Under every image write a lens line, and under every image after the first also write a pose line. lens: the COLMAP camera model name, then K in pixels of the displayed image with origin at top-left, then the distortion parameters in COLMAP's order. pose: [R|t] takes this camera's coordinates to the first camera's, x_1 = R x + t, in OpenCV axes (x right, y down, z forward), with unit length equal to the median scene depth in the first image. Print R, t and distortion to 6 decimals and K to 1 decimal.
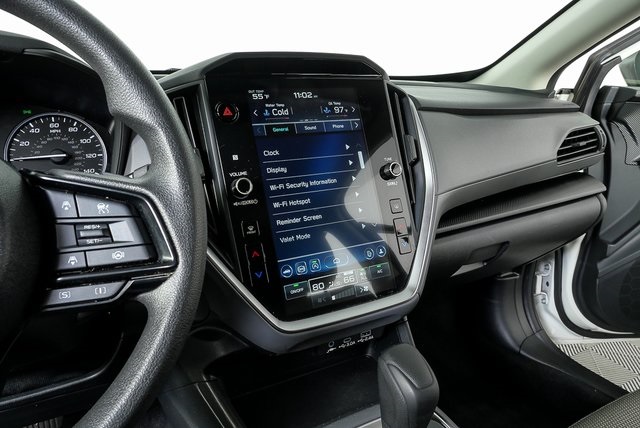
lens RADIAL K [[462.2, 0, 320.0], [0, 462.2, 214.0], [0, 0, 1]] dist [-0.032194, 0.032498]
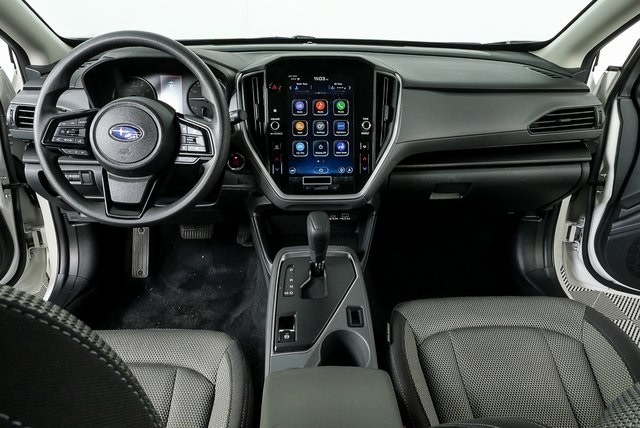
lens RADIAL K [[462.2, 0, 320.0], [0, 462.2, 214.0], [0, 0, 1]] dist [-0.032194, 0.032498]
pose [[0.897546, 0.206801, -0.389417, 0.738237], [-0.133735, 0.969266, 0.206492, -0.106683], [0.420151, -0.133257, 0.897617, -0.671941]]
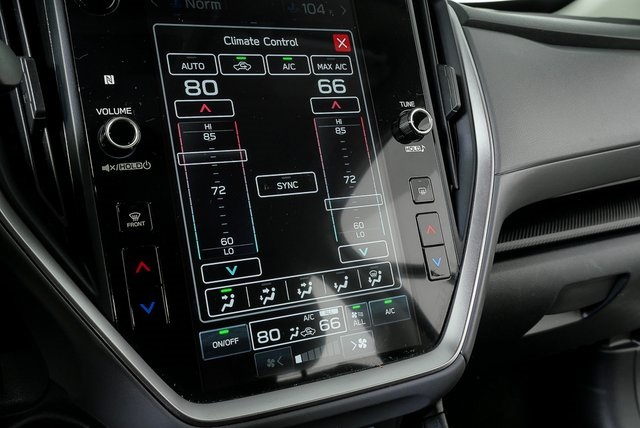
lens RADIAL K [[732.7, 0, 320.0], [0, 732.7, 214.0], [0, 0, 1]] dist [0.010453, -0.003654]
pose [[0.999842, 0.012729, 0.012374, 0.036777], [-0.011913, 0.997888, -0.063861, 0.064760], [-0.013161, 0.063704, 0.997882, 0.157816]]
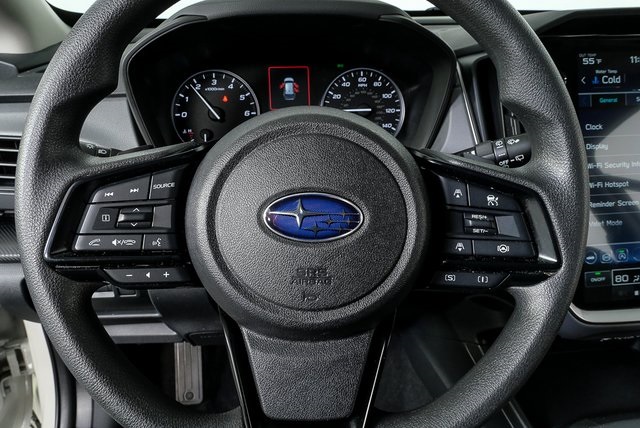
lens RADIAL K [[462.2, 0, 320.0], [0, 462.2, 214.0], [0, 0, 1]] dist [-0.032194, 0.032498]
pose [[0.925317, 0.155548, -0.345824, -0.233612], [-0.098671, 0.979345, 0.176486, -0.062541], [0.366133, -0.129183, 0.921552, -0.041564]]
